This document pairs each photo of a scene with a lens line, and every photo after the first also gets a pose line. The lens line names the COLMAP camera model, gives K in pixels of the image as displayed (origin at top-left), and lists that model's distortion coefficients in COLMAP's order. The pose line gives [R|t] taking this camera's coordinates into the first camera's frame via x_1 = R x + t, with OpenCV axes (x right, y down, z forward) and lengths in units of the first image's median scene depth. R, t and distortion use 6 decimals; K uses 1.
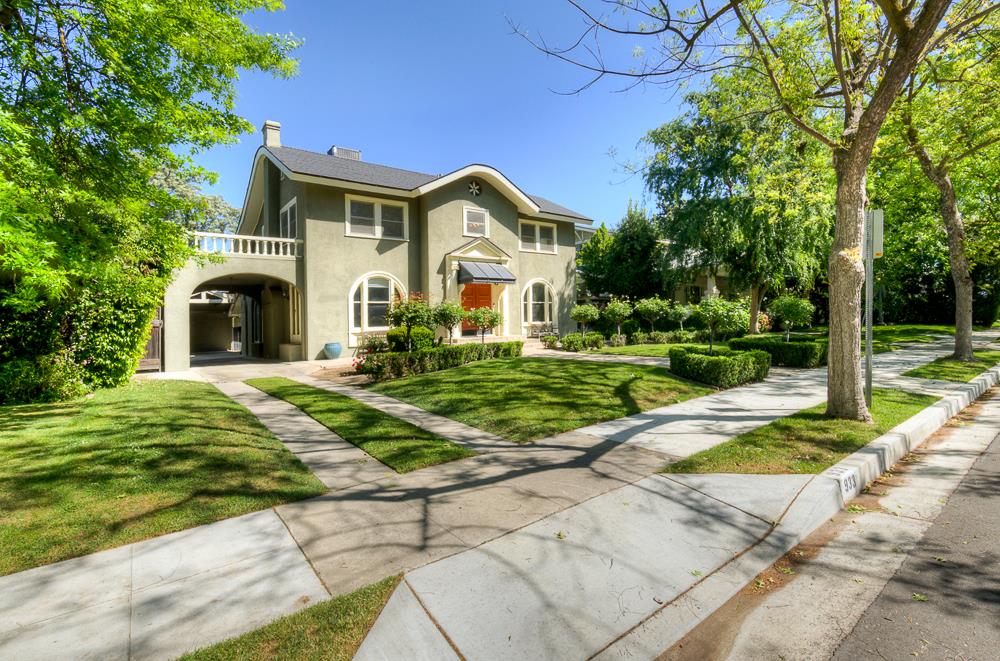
lens RADIAL K [[449.8, 0, 475.7], [0, 449.8, 313.8], [0, 0, 1]] dist [-0.000661, 0.000048]
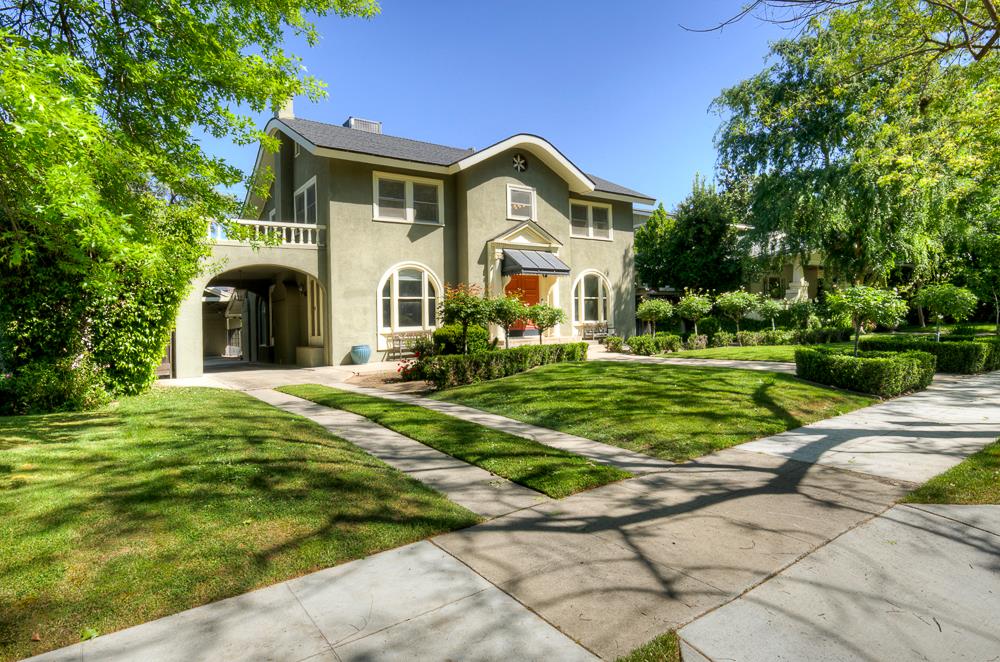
lens RADIAL K [[520.7, 0, 460.5], [0, 520.7, 319.1], [0, 0, 1]] dist [0.002800, 0.002660]
pose [[0.998749, -0.004394, -0.049811, -0.123548], [0.004828, 0.999951, 0.008592, 0.011515], [0.049771, -0.008821, 0.998722, 0.027562]]
